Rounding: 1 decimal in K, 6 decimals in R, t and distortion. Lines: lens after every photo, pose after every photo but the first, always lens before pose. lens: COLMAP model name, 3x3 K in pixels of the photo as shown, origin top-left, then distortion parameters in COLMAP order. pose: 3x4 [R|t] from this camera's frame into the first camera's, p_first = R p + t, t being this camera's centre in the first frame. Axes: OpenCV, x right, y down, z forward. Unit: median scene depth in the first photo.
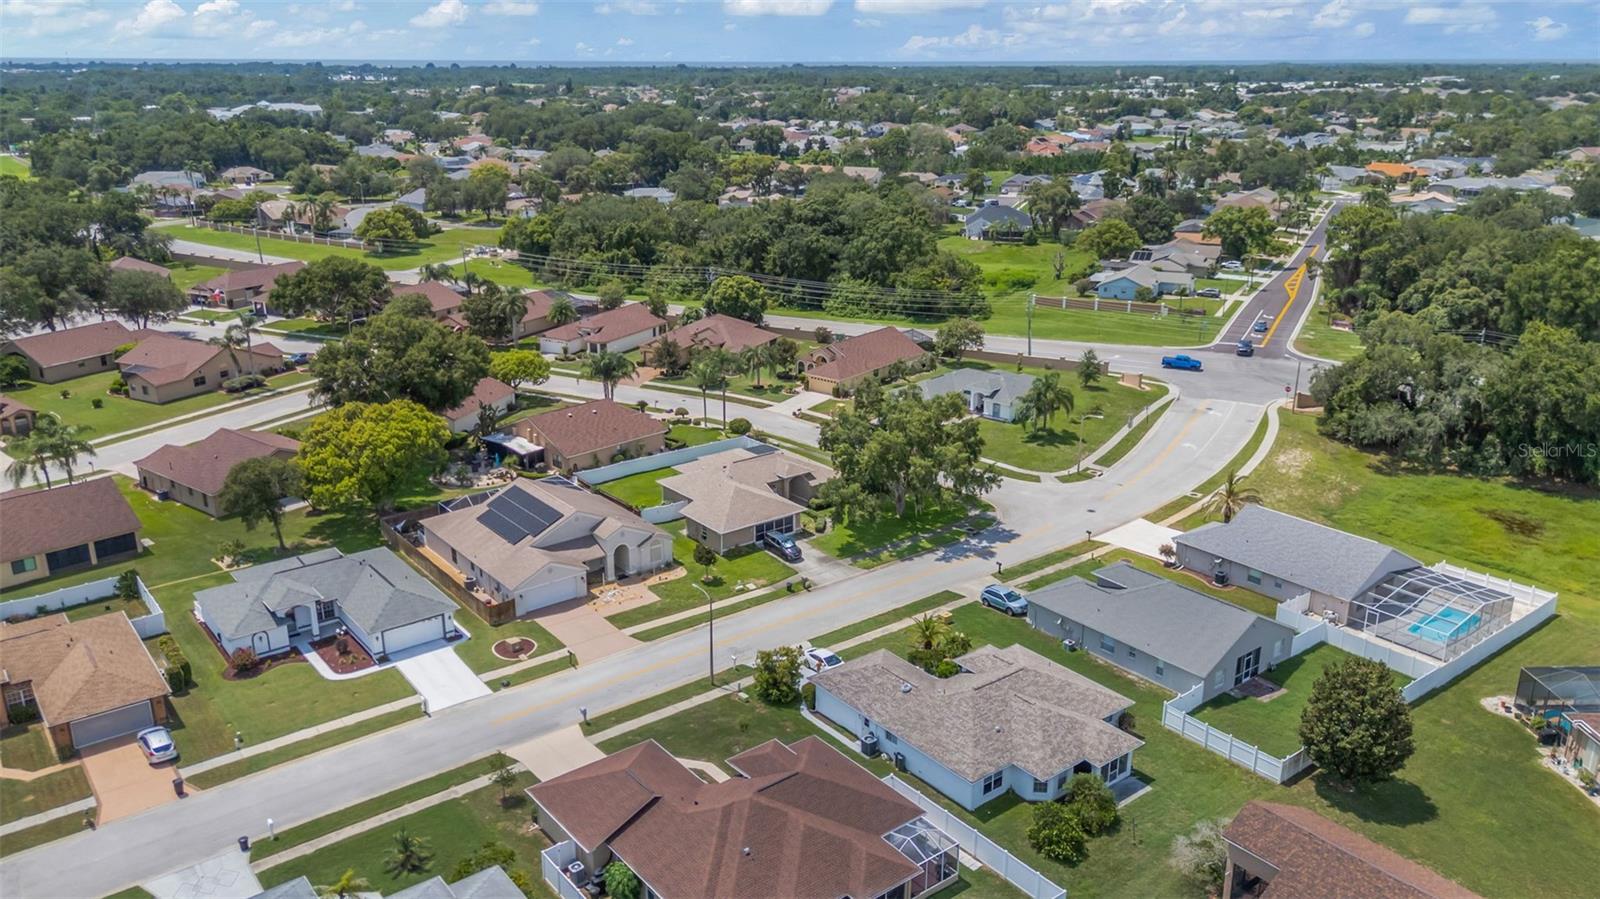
lens RADIAL K [[1198.0, 0, 811.7], [0, 1198.0, 451.3], [0, 0, 1]] dist [0.081959, -0.105738]
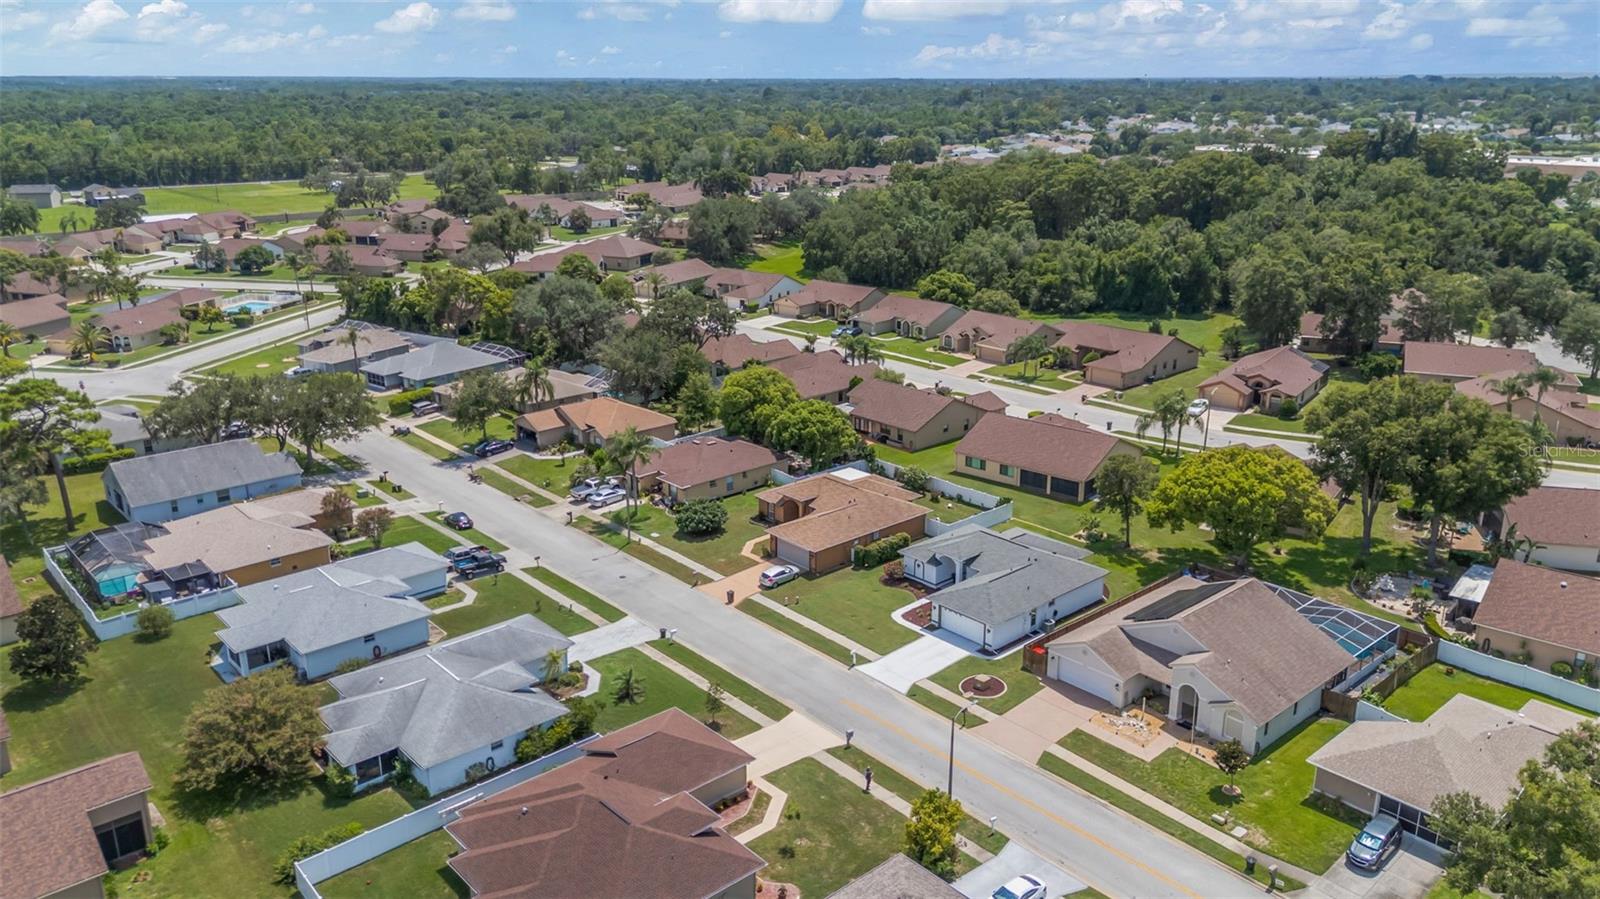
lens RADIAL K [[1180.8, 0, 800.0], [0, 1180.8, 449.5], [0, 0, 1]] dist [0.091991, -0.097690]
pose [[0.046549, 0.296825, -0.953797, 0.468311], [-0.306658, 0.912972, 0.269154, -0.172970], [0.950681, 0.279960, 0.133522, 0.539079]]
